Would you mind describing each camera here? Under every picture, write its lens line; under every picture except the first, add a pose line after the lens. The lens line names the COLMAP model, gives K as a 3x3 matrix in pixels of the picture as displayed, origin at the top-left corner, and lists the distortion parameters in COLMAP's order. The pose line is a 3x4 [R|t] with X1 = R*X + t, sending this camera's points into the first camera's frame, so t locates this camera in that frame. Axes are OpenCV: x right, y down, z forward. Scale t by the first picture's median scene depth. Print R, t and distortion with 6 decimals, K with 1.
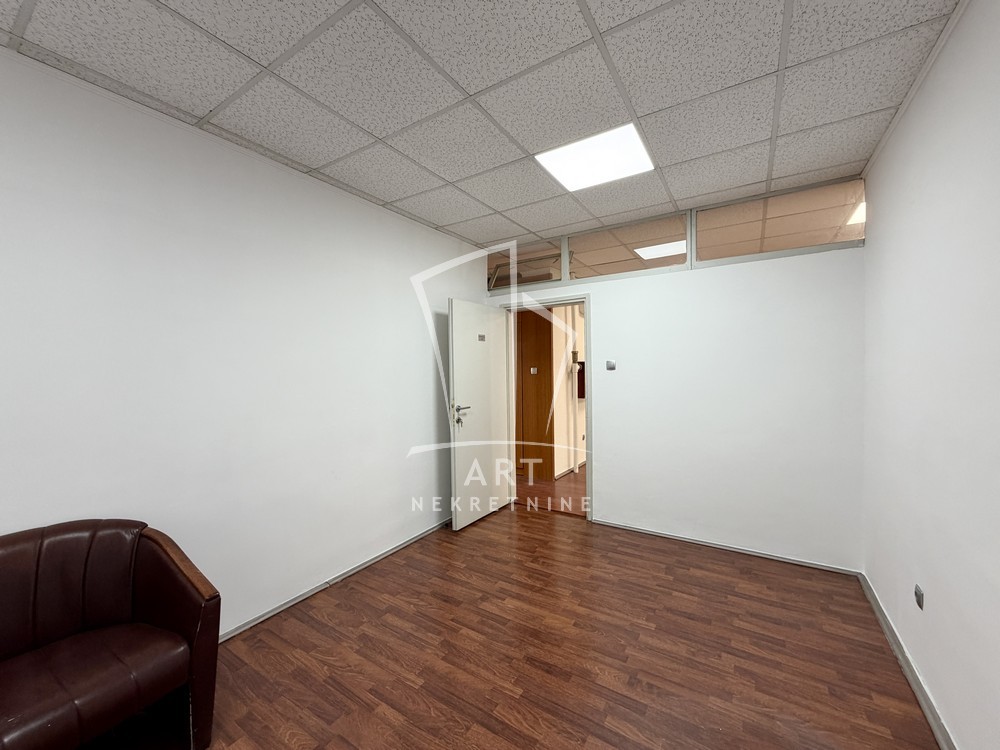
lens RADIAL K [[397.2, 0, 496.0], [0, 397.2, 375.2], [0, 0, 1]] dist [0.000300, 0.000123]
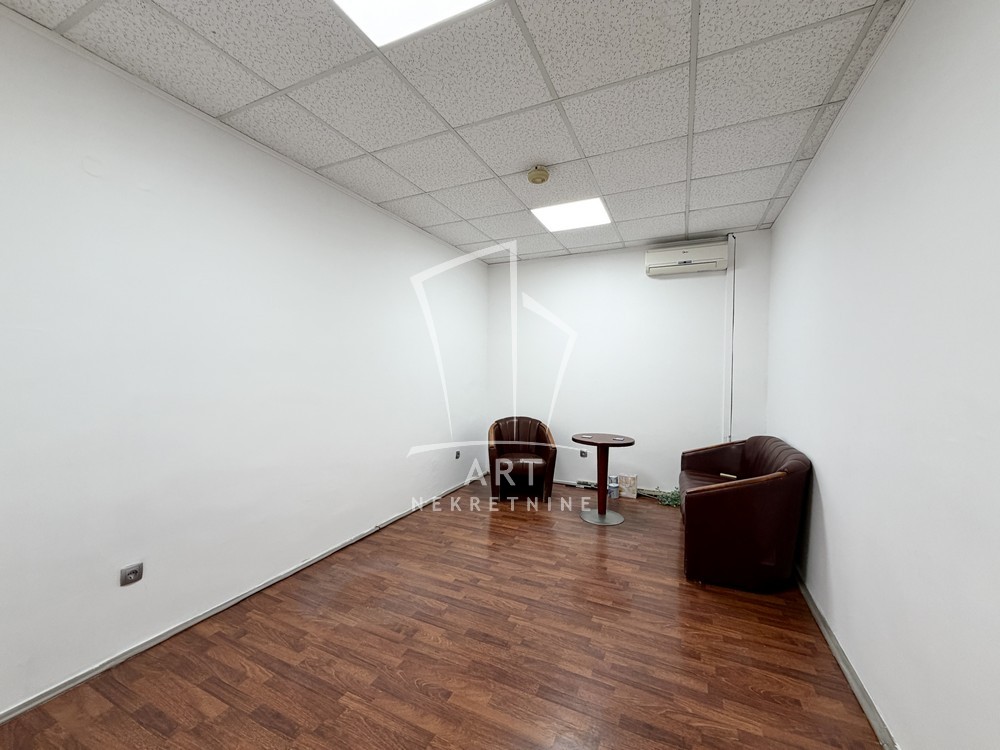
lens RADIAL K [[397.2, 0, 496.0], [0, 397.2, 375.2], [0, 0, 1]] dist [0.000300, 0.000123]
pose [[-0.991765, 0.009534, -0.127719, 0.226380], [0.005061, 0.999364, 0.035301, 0.004434], [0.127975, 0.034364, -0.991182, 1.956248]]
